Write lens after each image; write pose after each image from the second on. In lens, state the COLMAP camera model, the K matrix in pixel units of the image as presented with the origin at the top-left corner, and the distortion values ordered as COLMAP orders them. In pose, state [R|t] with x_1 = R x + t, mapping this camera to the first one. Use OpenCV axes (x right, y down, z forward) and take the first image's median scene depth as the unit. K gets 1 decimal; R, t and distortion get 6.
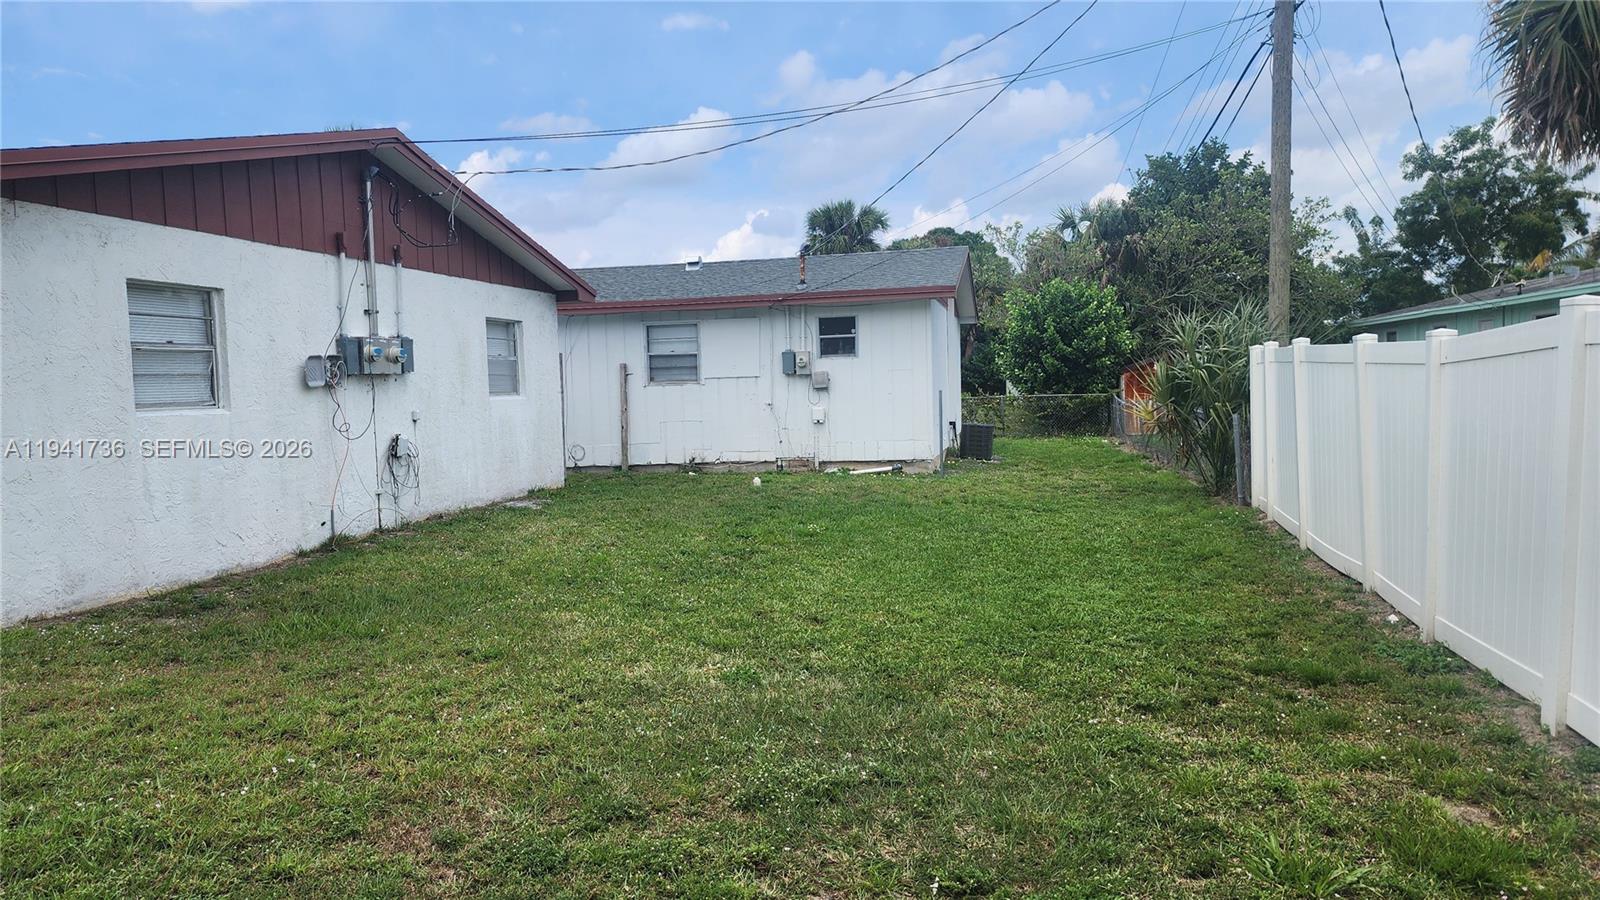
lens RADIAL K [[1059.5, 0, 793.9], [0, 1059.5, 440.7], [0, 0, 1]] dist [0.084061, -0.071647]
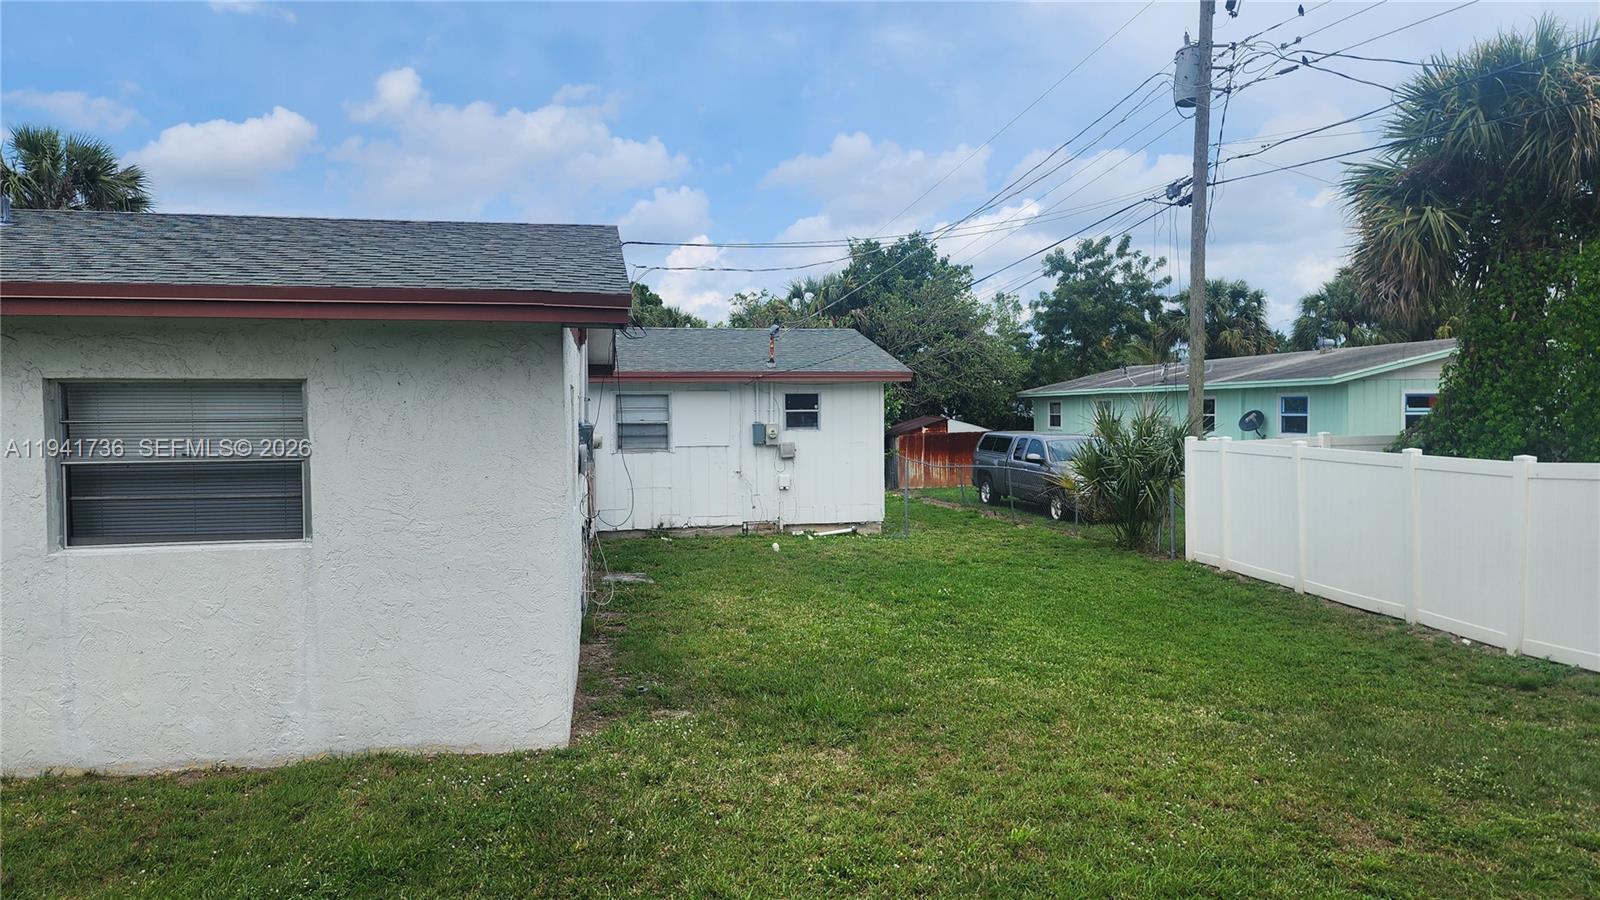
lens RADIAL K [[1059.5, 0, 801.9], [0, 1059.5, 448.7], [0, 0, 1]] dist [0.084061, -0.071647]
pose [[0.918777, 0.009771, 0.394657, -0.382972], [0.000810, 0.999645, -0.026634, -0.028953], [-0.394777, 0.024790, 0.918443, -0.010948]]
